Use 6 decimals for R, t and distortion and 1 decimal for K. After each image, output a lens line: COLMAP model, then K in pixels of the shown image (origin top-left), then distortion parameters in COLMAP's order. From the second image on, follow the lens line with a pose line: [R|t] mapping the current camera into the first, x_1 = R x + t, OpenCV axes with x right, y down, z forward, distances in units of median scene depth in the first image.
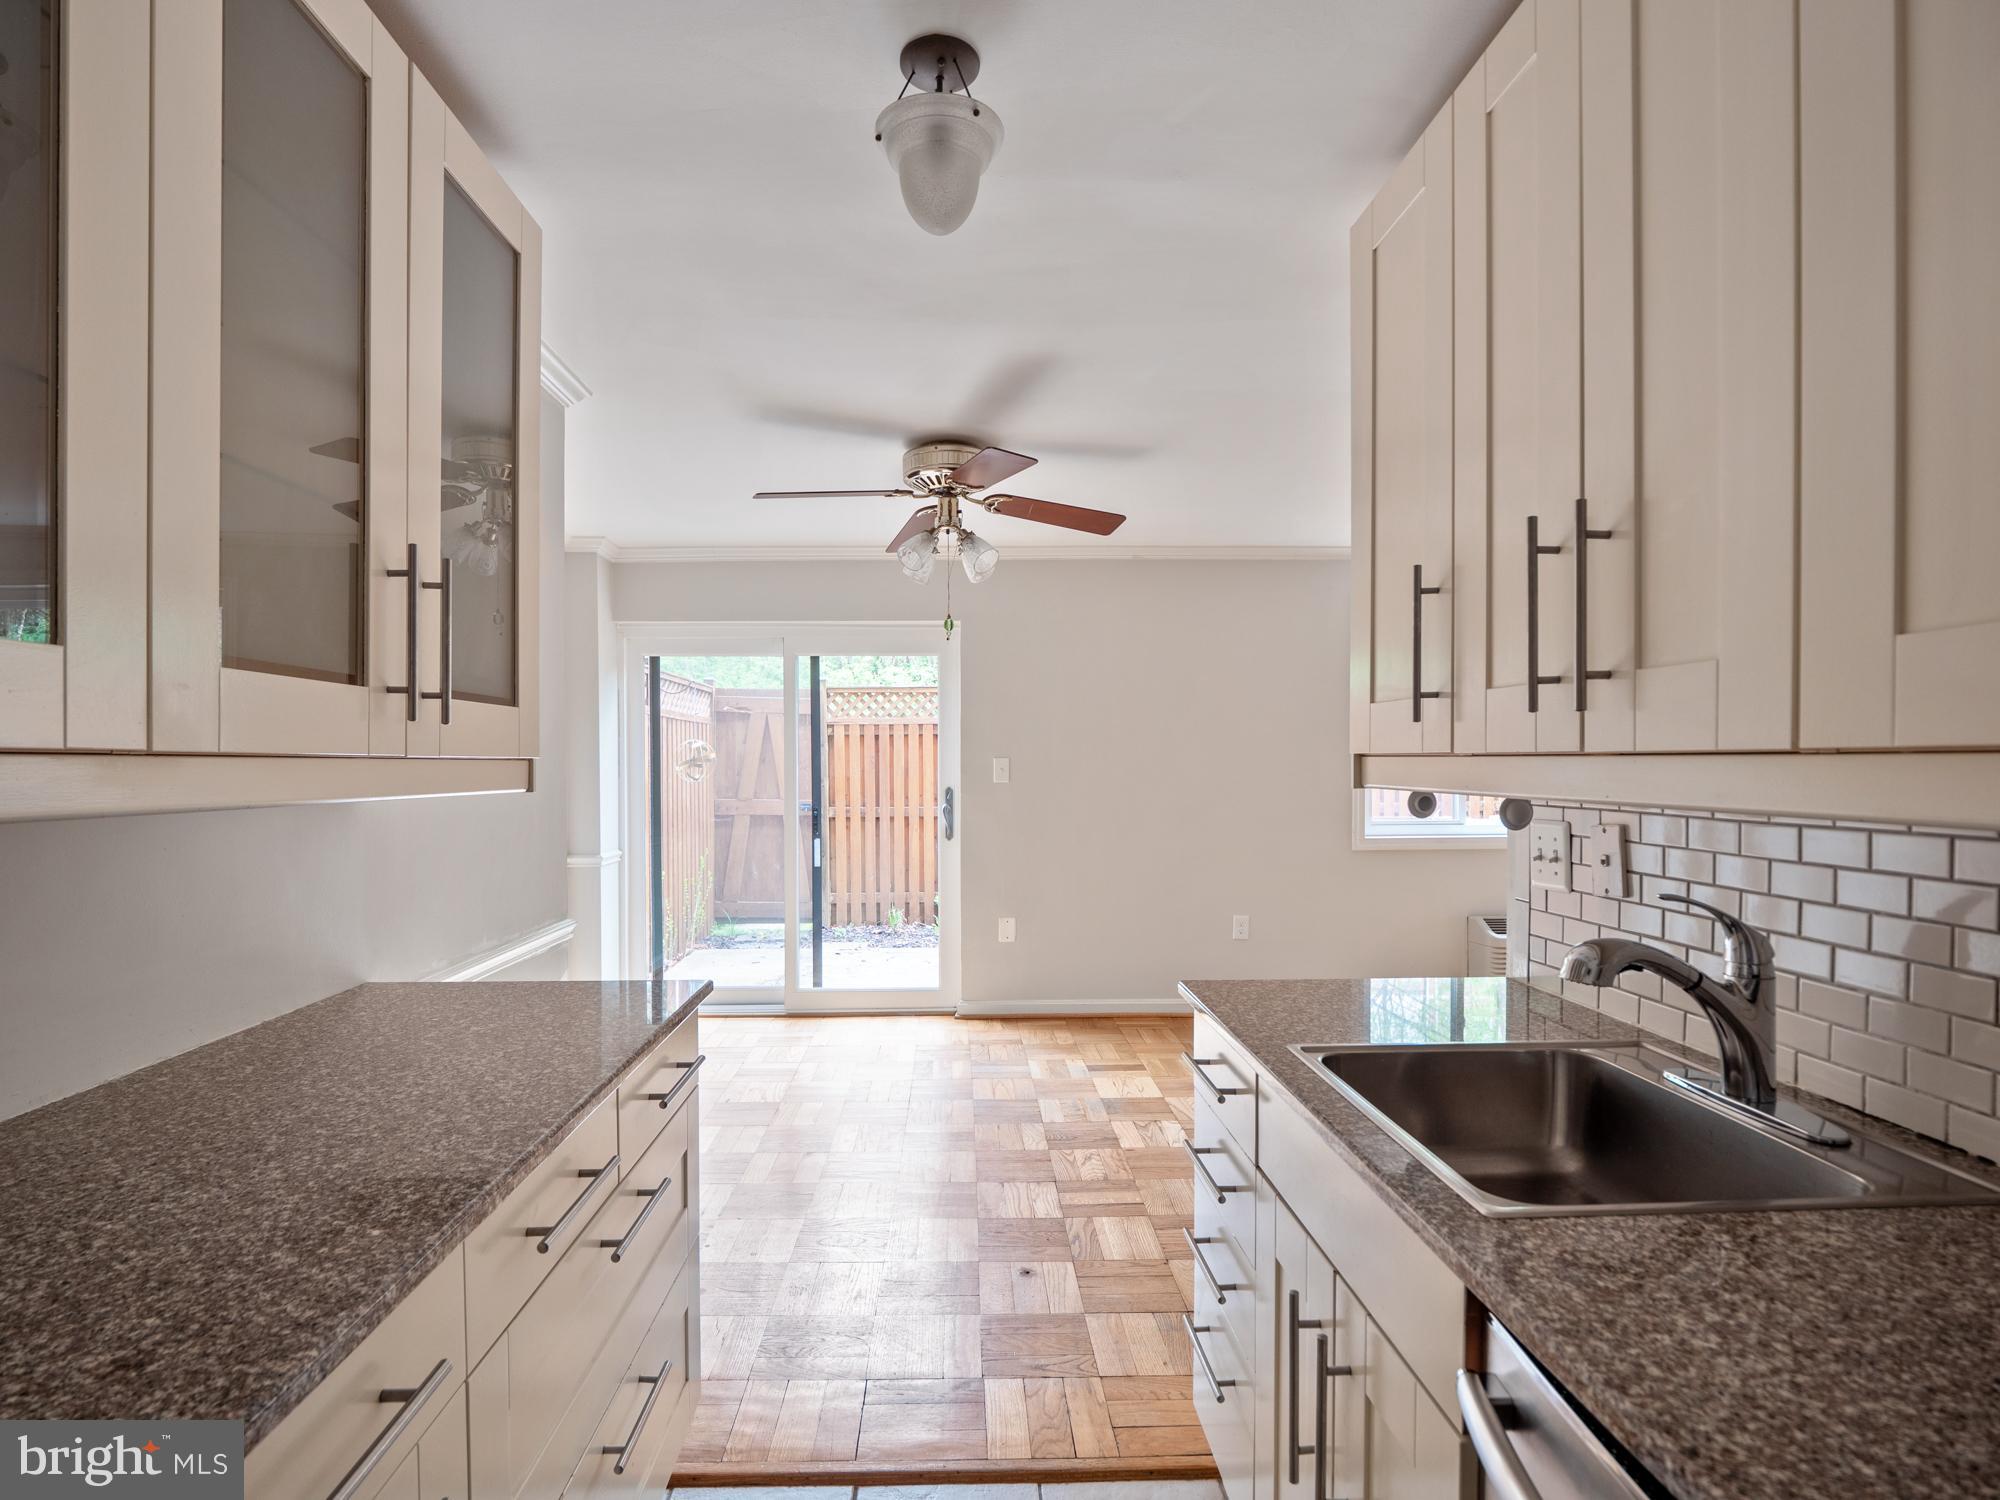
lens RADIAL K [[987.0, 0, 984.1], [0, 987.0, 752.9], [0, 0, 1]] dist [-0.011216, -0.001692]
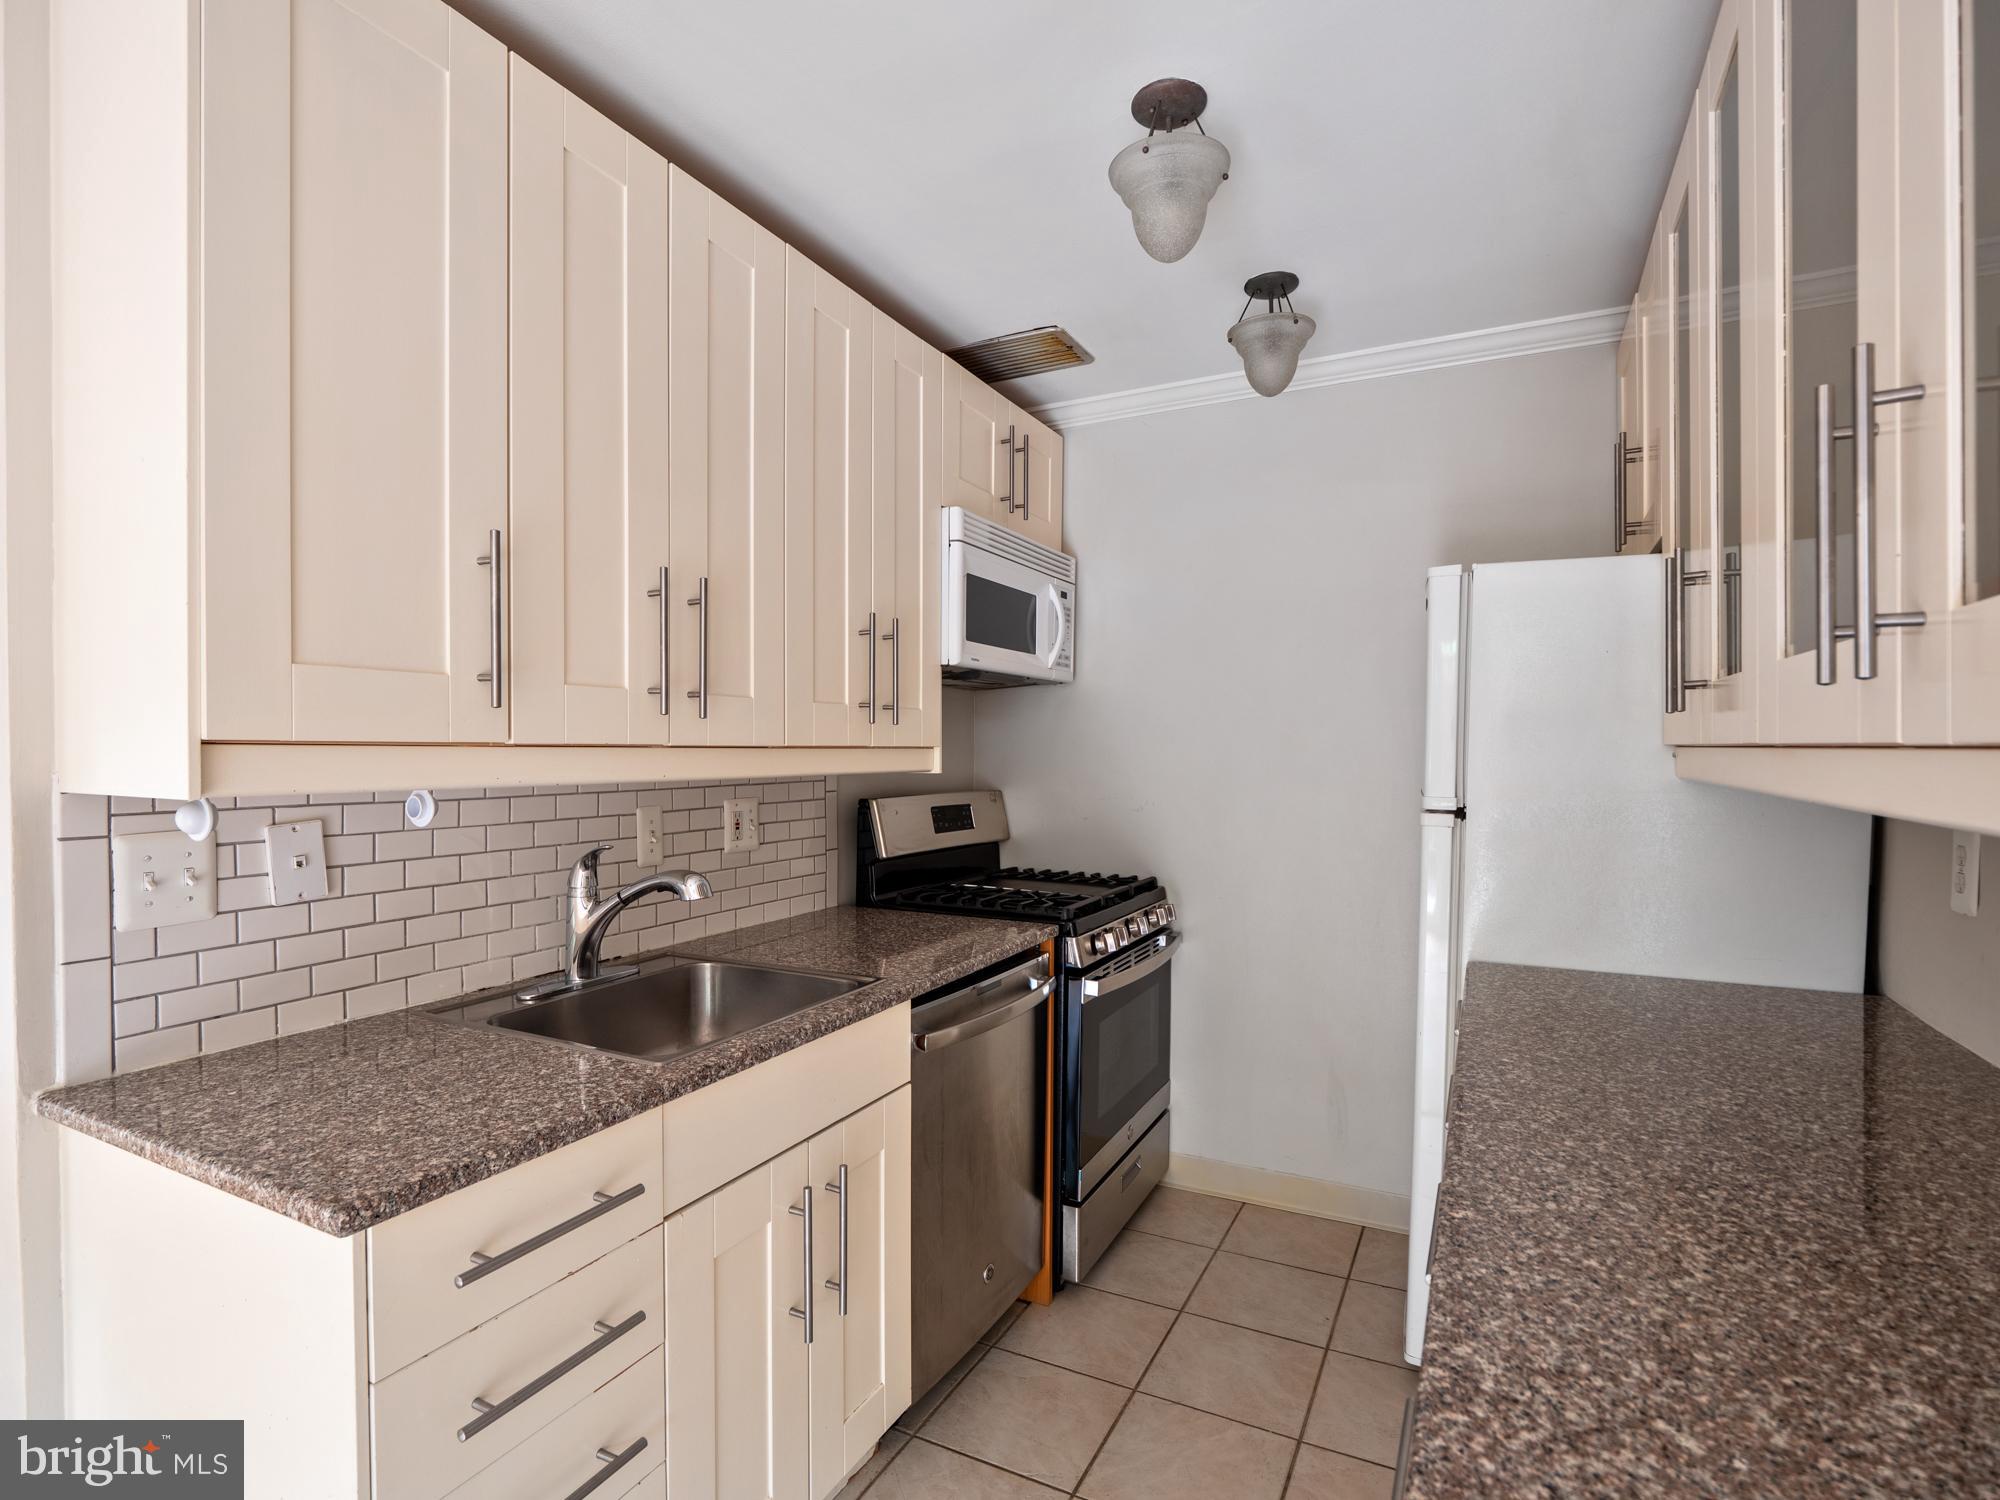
lens RADIAL K [[987.0, 0, 981.9], [0, 987.0, 764.4], [0, 0, 1]] dist [-0.011216, -0.001692]
pose [[-0.869360, -0.010485, 0.494068, -0.137132], [-0.005510, 0.999918, 0.011524, 0.002618], [-0.494149, 0.007296, -0.869347, 0.567147]]
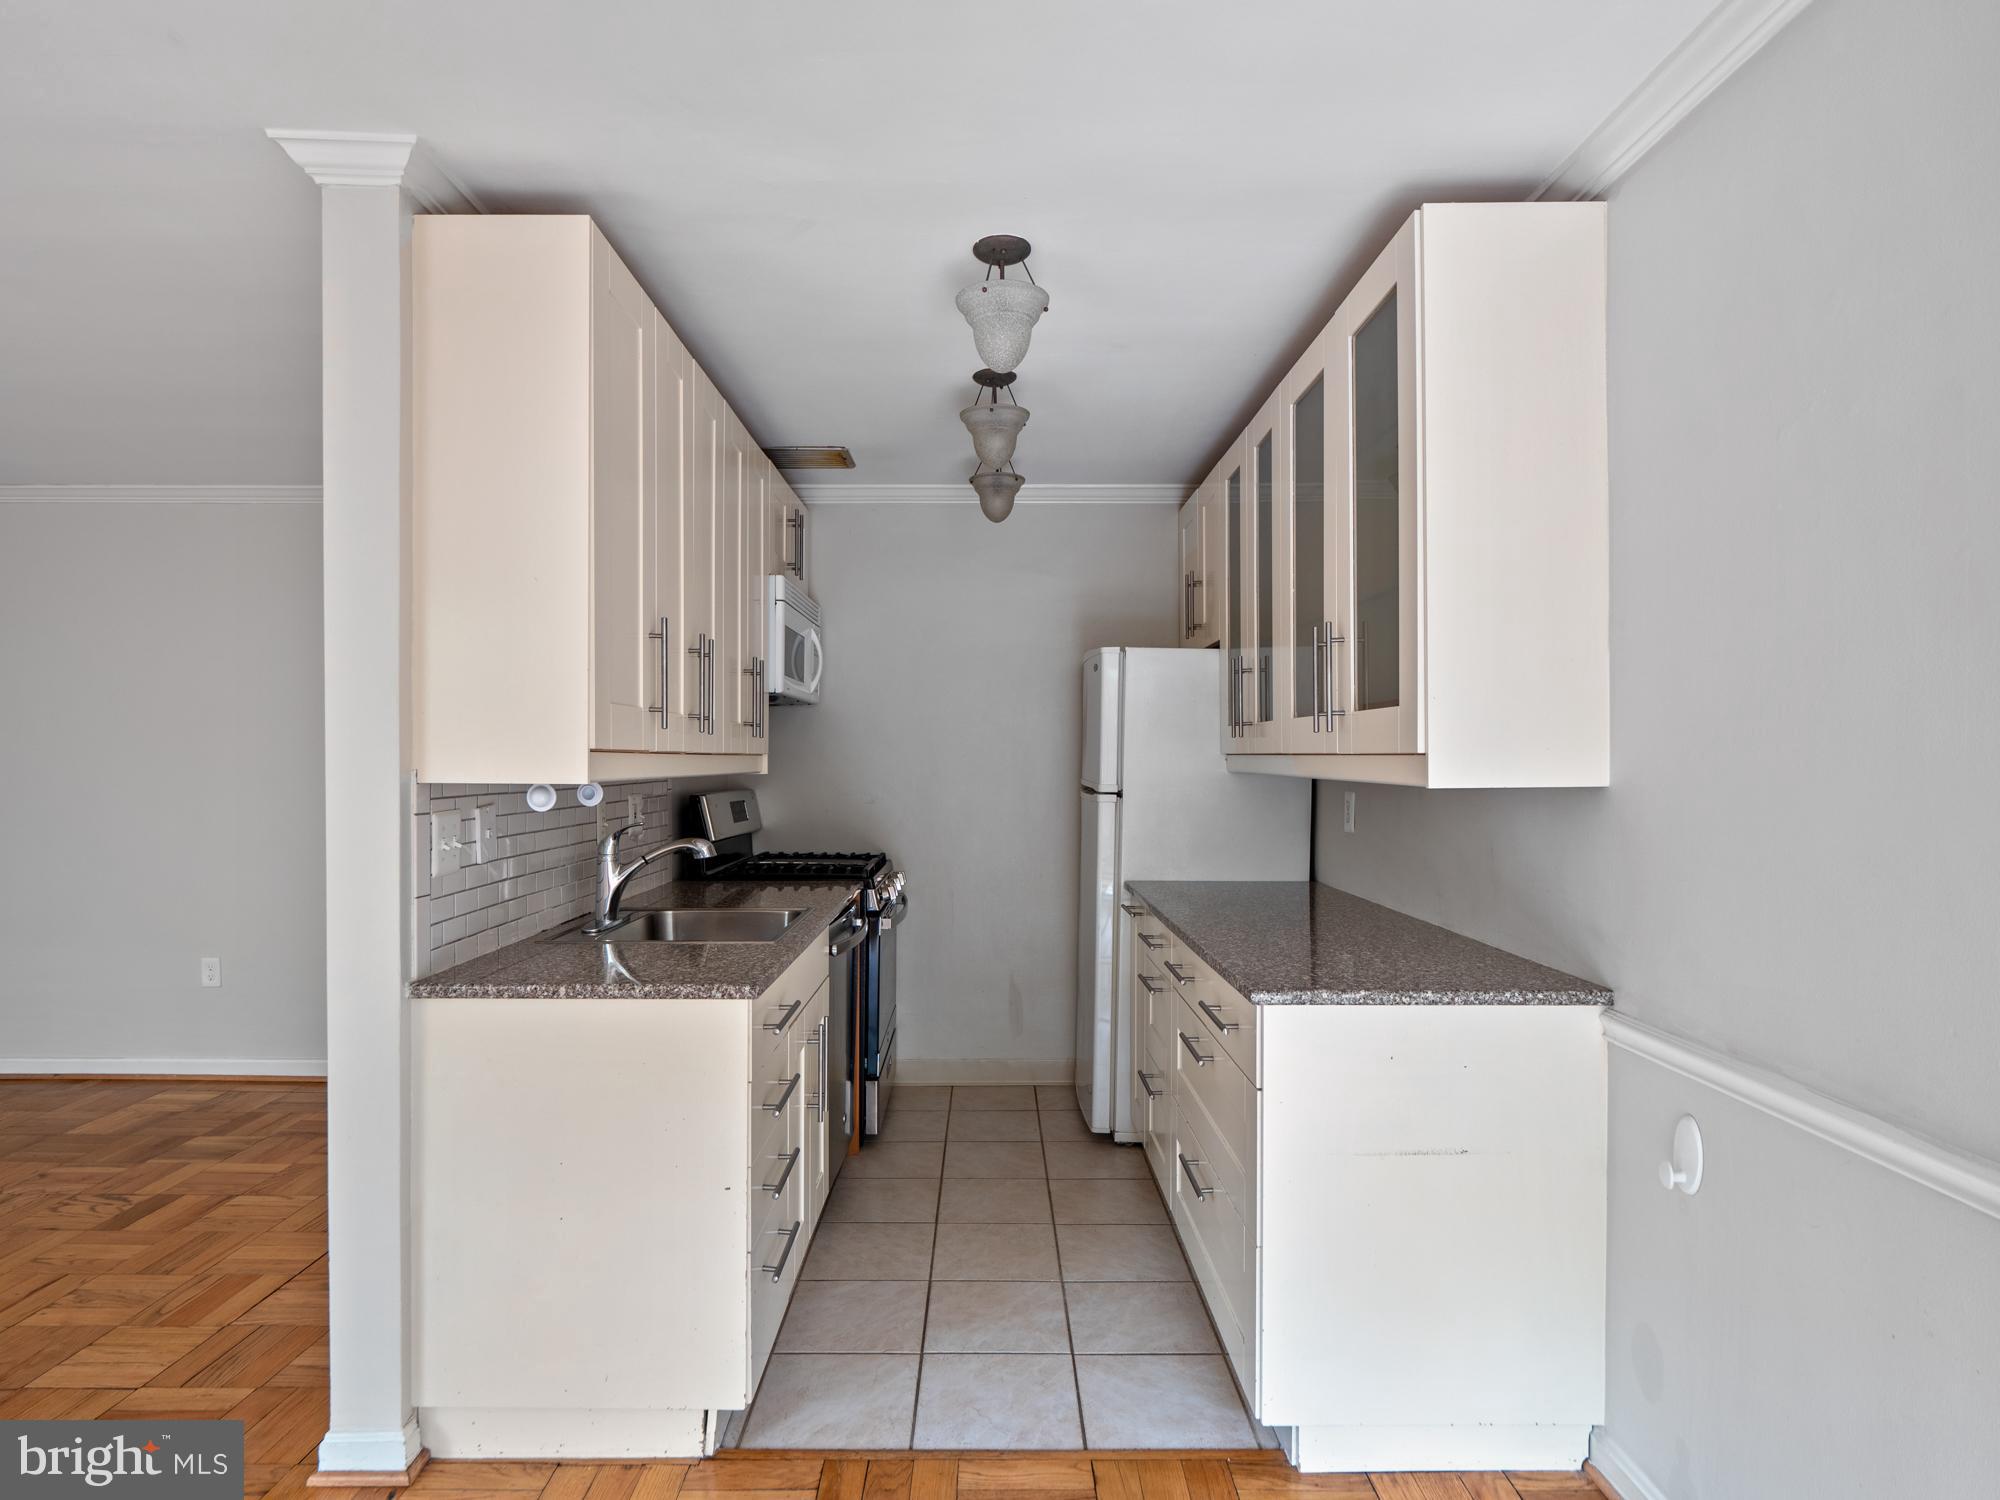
lens RADIAL K [[1079.0, 0, 973.0], [0, 1079.0, 764.8], [0, 0, 1]] dist [0.002613, -0.001782]
pose [[-0.998757, -0.004381, 0.049654, -0.027484], [-0.004373, 0.999990, 0.000264, 0.006629], [-0.049654, 0.000046, -0.998766, 0.920377]]
